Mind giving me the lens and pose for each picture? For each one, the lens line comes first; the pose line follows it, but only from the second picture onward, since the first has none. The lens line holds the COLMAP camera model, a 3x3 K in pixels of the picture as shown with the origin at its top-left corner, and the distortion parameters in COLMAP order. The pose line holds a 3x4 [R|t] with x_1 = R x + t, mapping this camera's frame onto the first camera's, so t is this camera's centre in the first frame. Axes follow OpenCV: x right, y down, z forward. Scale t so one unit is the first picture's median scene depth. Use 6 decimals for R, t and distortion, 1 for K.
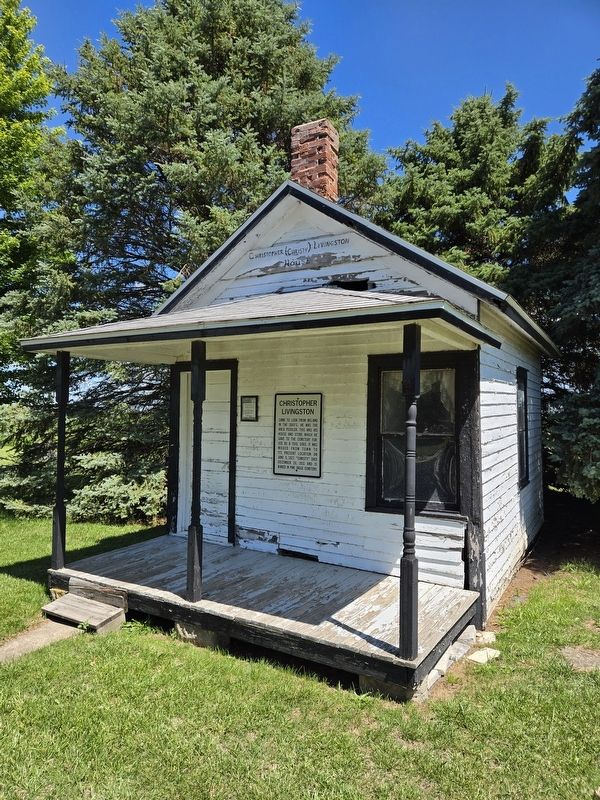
lens RADIAL K [[535.6, 0, 296.4], [0, 535.6, 402.2], [0, 0, 1]] dist [0.054560, -0.027461]
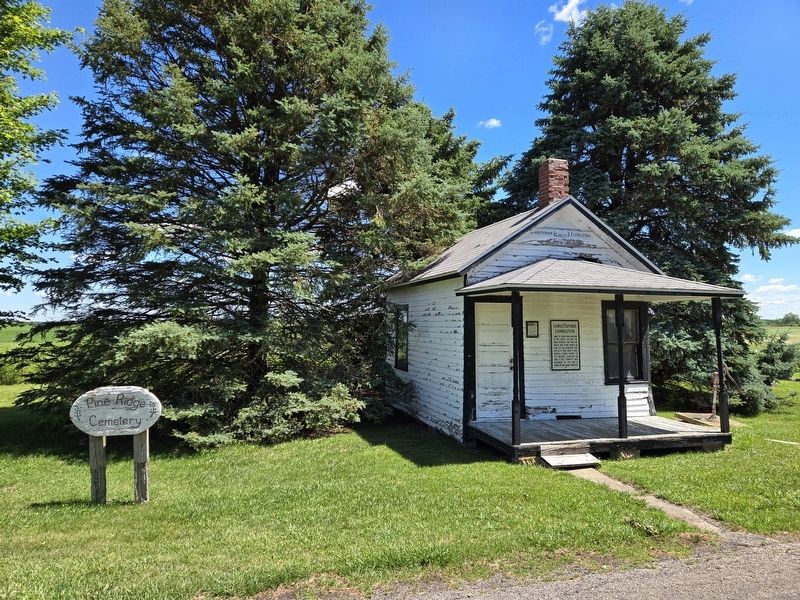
lens RADIAL K [[535.6, 0, 396.1], [0, 535.6, 294.7], [0, 0, 1]] dist [0.054560, -0.027461]
pose [[0.668471, 0.039020, 0.742714, -1.611718], [-0.014382, 0.999114, -0.039545, -0.022535], [-0.743599, 0.015753, 0.668440, 0.271176]]
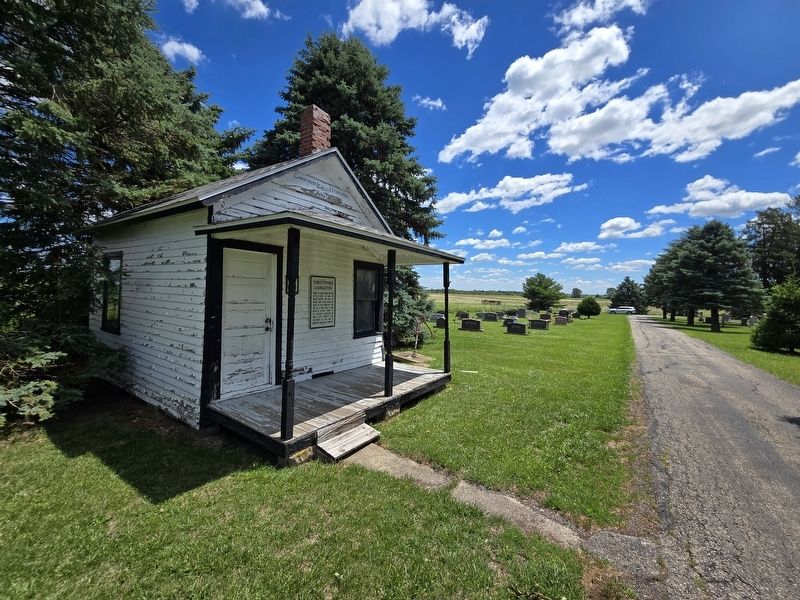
lens RADIAL K [[329.7, 0, 399.7], [0, 329.7, 292.8], [0, 0, 1]] dist [0.002289, 0.000307]
pose [[0.053509, -0.006024, 0.998549, -0.995799], [-0.045817, 0.998914, 0.008481, 0.013137], [-0.997516, -0.046204, 0.053175, 0.720624]]
